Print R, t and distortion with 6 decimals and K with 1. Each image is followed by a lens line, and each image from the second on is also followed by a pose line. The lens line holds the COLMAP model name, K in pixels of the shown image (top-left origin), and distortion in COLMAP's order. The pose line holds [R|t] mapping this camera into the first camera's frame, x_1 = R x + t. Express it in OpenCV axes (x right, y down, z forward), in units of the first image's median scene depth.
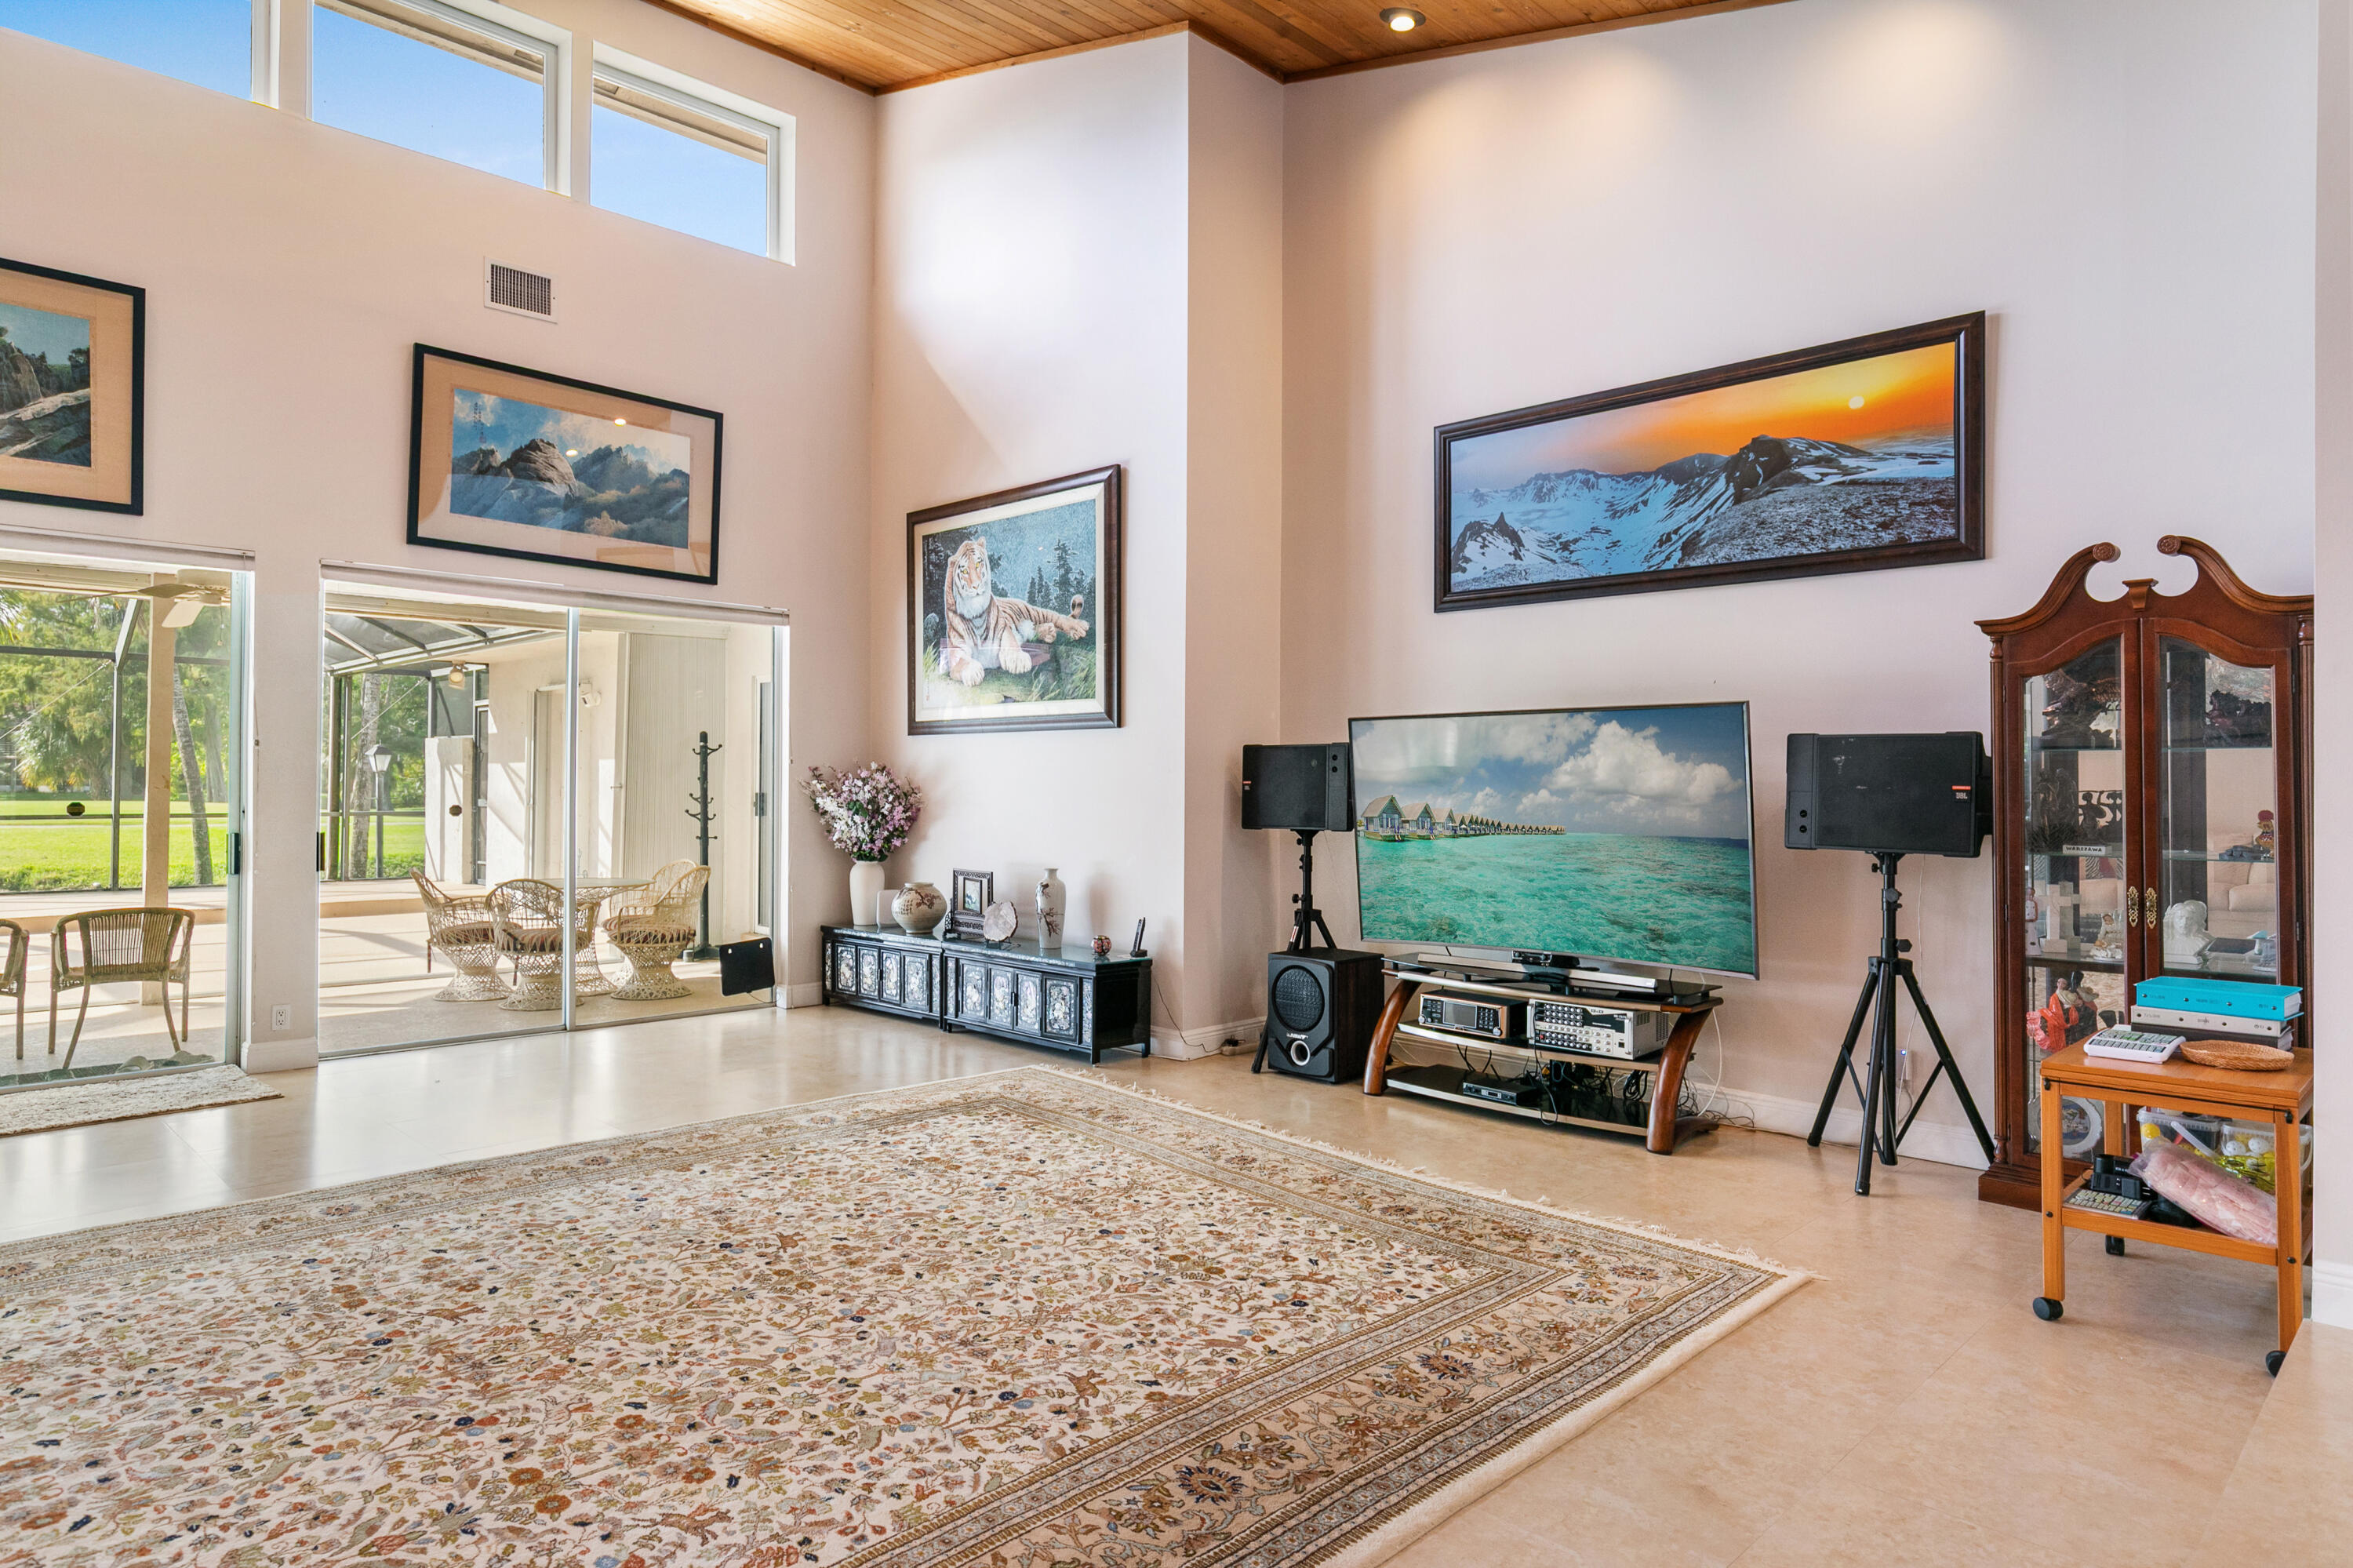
lens RADIAL K [[1370.6, 0, 1178.3], [0, 1370.6, 773.9], [0, 0, 1]] dist [-0.002103, 0.001697]
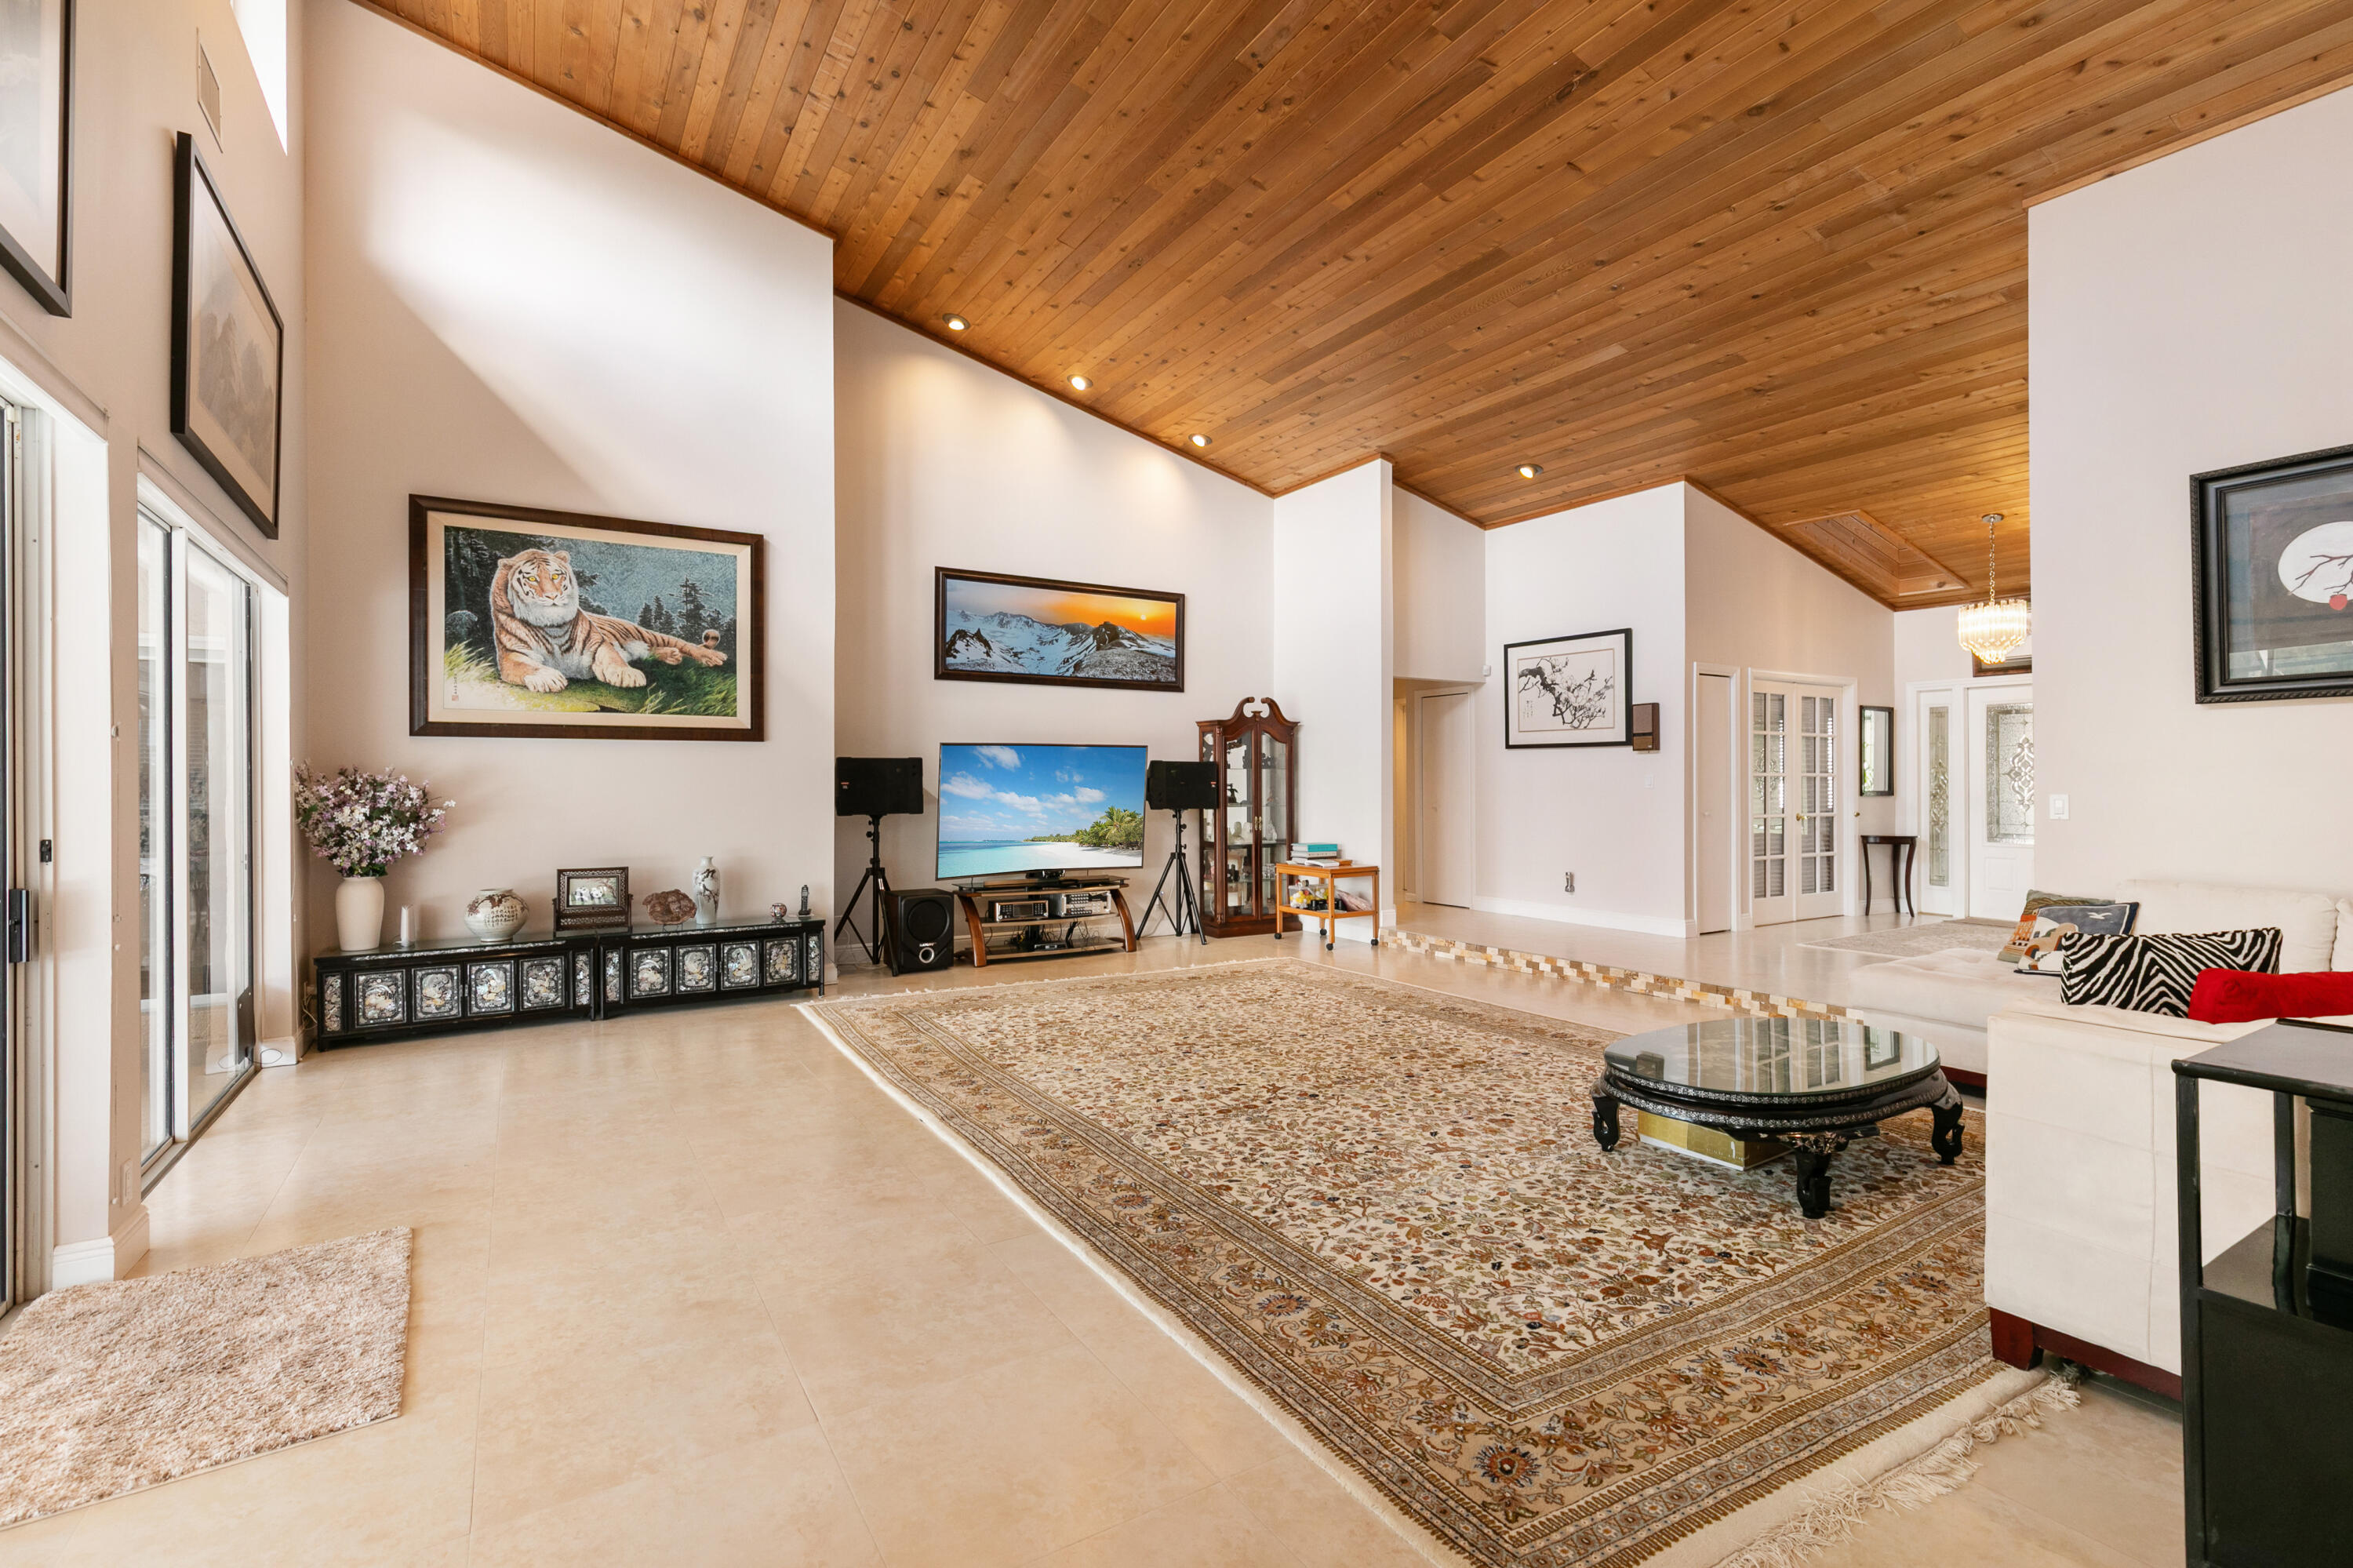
lens RADIAL K [[1065.9, 0, 1169.3], [0, 1065.9, 778.7], [0, 0, 1]] dist [0.014816, -0.002358]
pose [[0.235107, -0.004350, 0.971960, -1.174037], [-0.003730, 0.999979, 0.005378, -0.007348], [-0.971962, -0.004890, 0.235086, 0.502315]]
